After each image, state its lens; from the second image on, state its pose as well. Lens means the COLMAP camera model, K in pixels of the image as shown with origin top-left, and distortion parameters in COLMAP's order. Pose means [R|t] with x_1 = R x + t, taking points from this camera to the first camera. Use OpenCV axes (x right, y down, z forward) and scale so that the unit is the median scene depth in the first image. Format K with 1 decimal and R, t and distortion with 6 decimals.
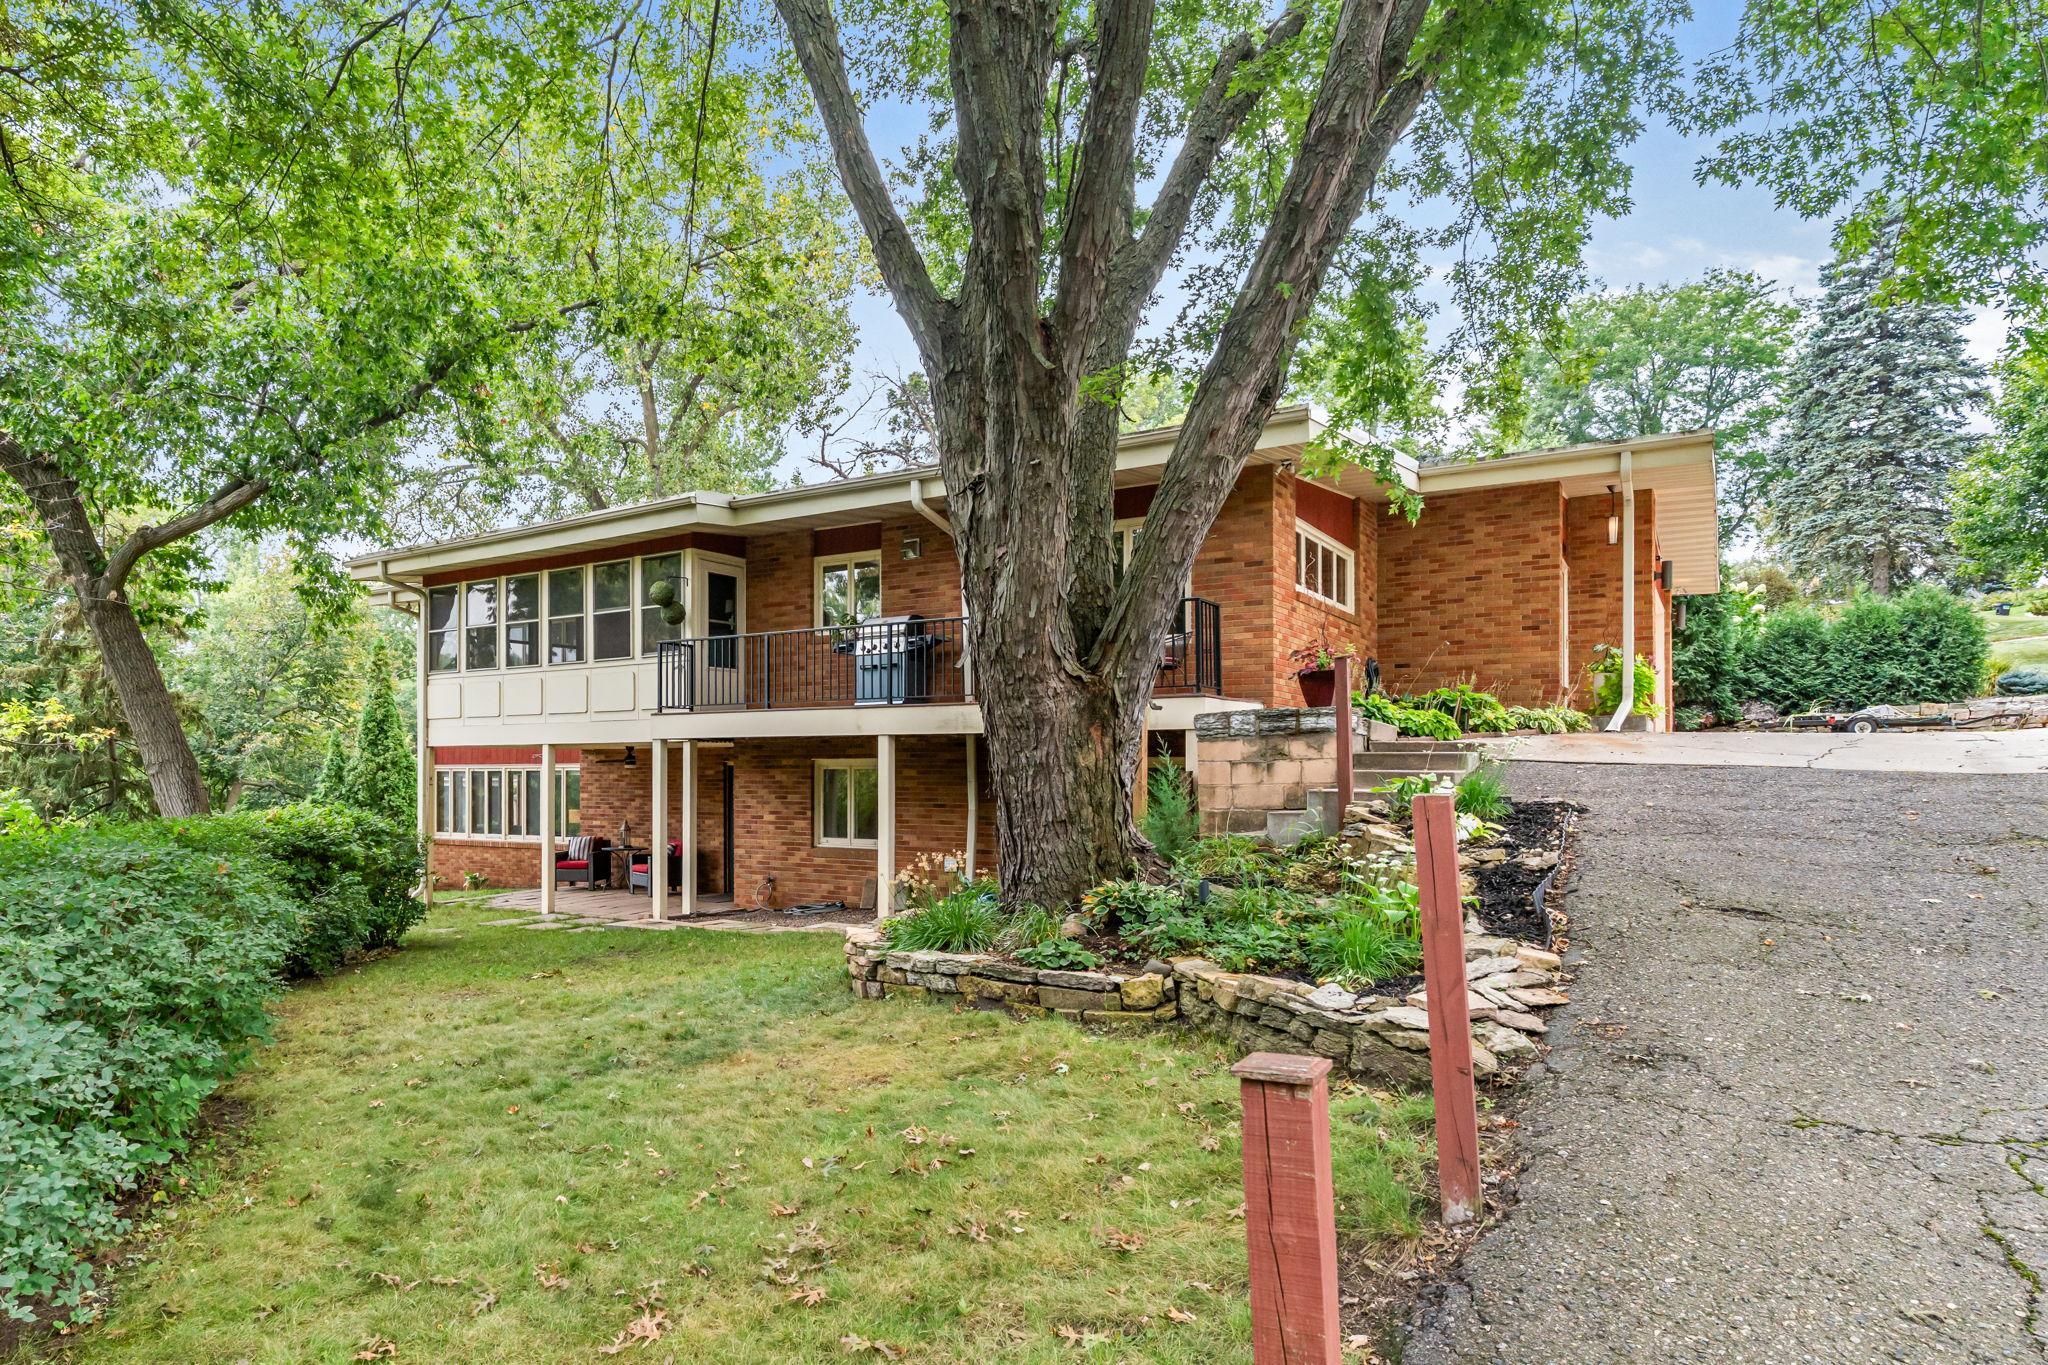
lens RADIAL K [[1248.7, 0, 813.2], [0, 1248.7, 757.0], [0, 0, 1]] dist [0.004052, 0.000848]
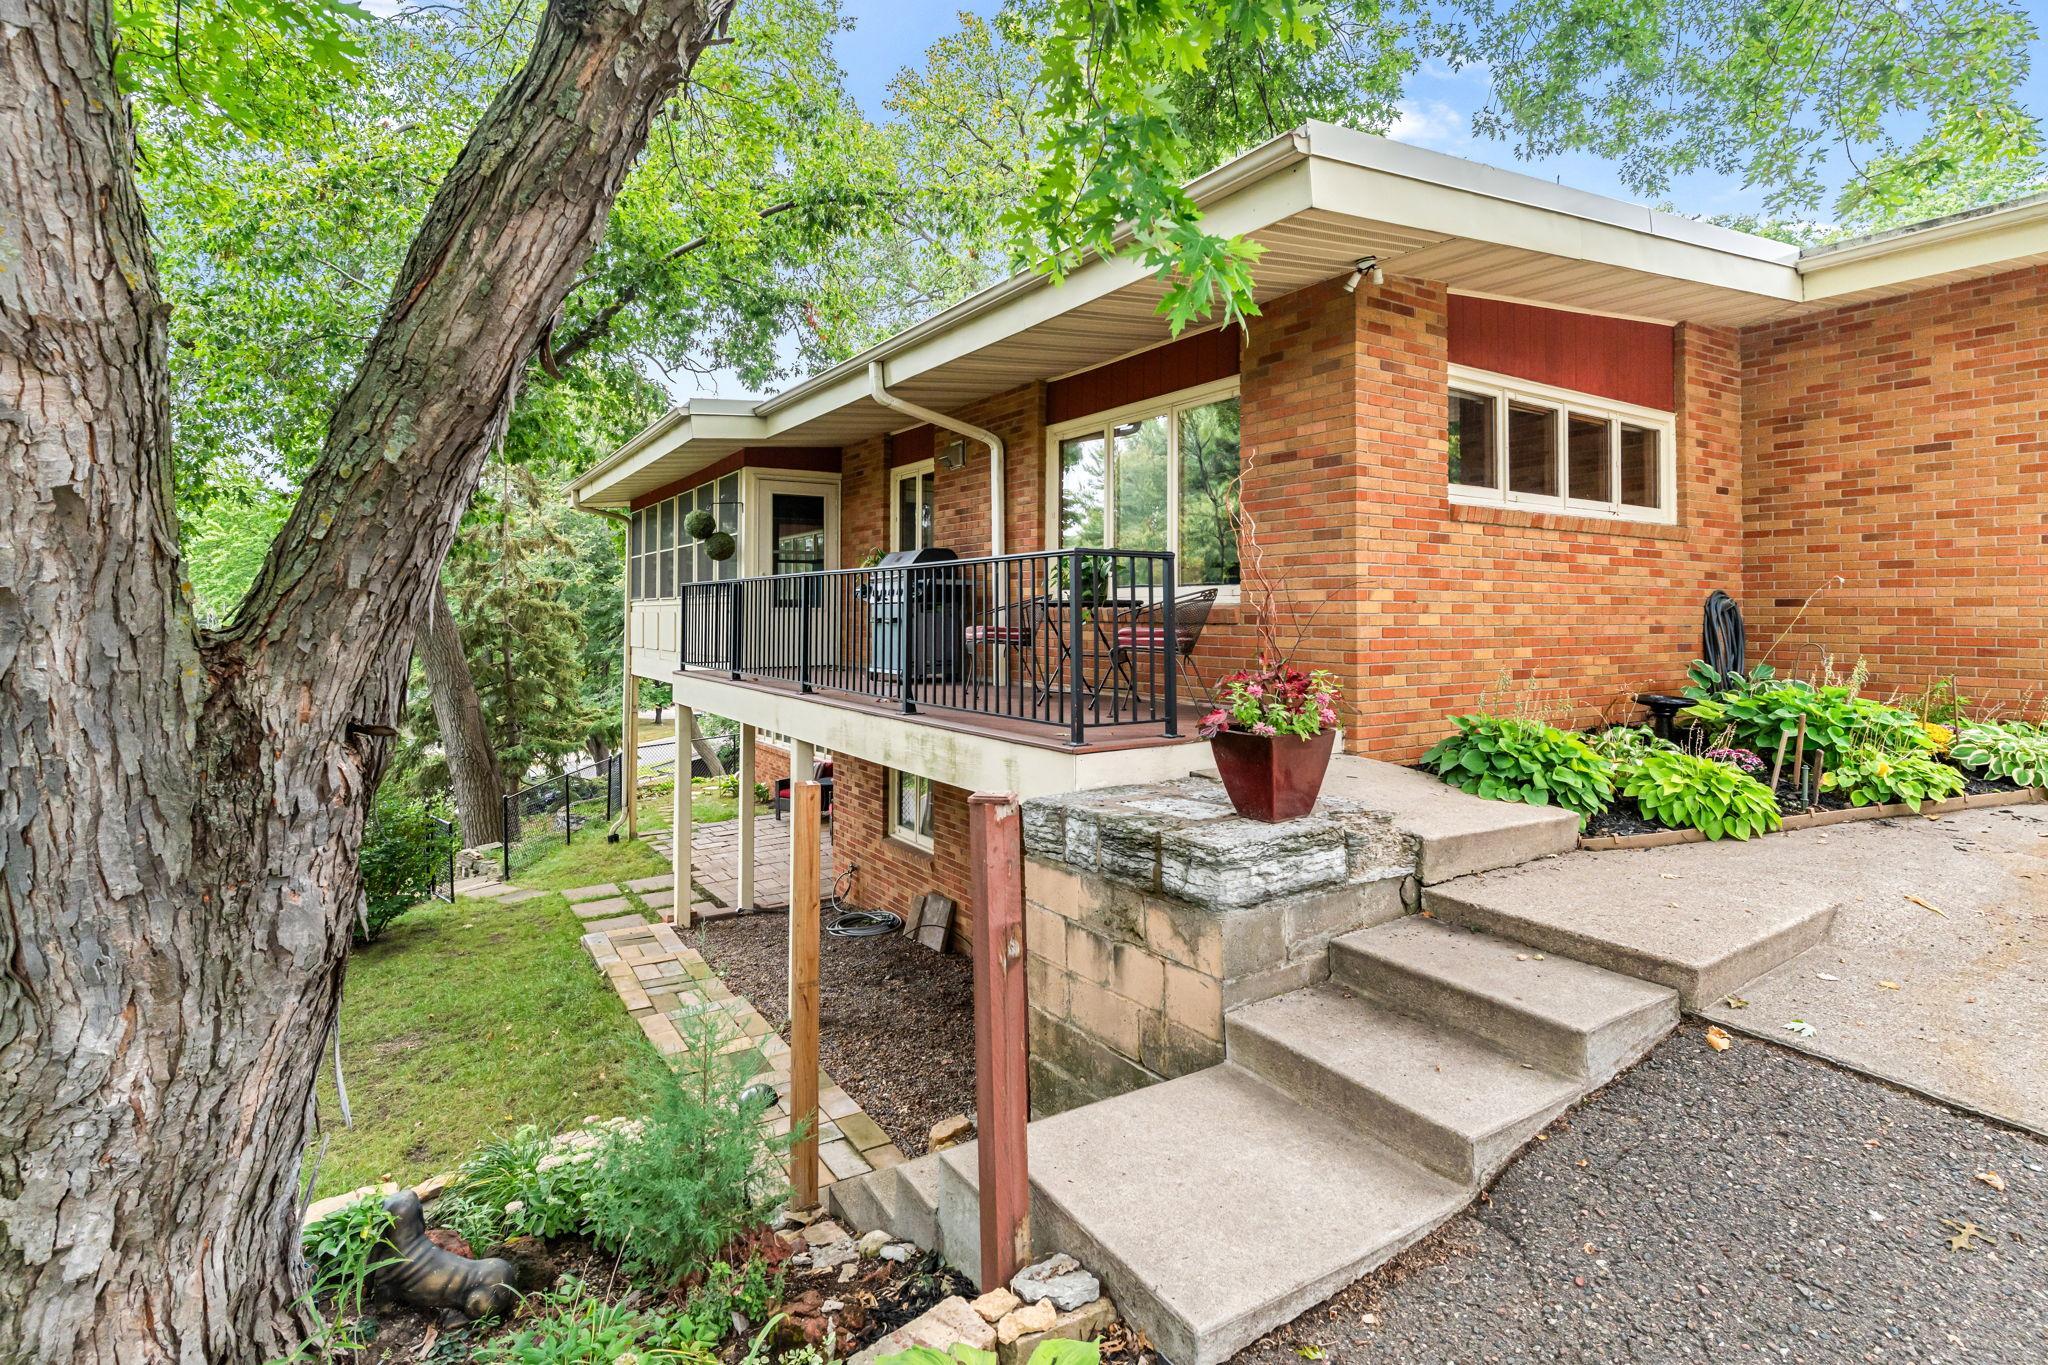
lens RADIAL K [[994.7, 0, 1023.4], [0, 994.7, 590.7], [0, 0, 1]] dist [0.000731, 0.000189]
pose [[0.935226, -0.007961, -0.353961, 0.299694], [0.004556, 0.999935, -0.010453, -0.074905], [0.354021, 0.008163, 0.935202, 0.436057]]
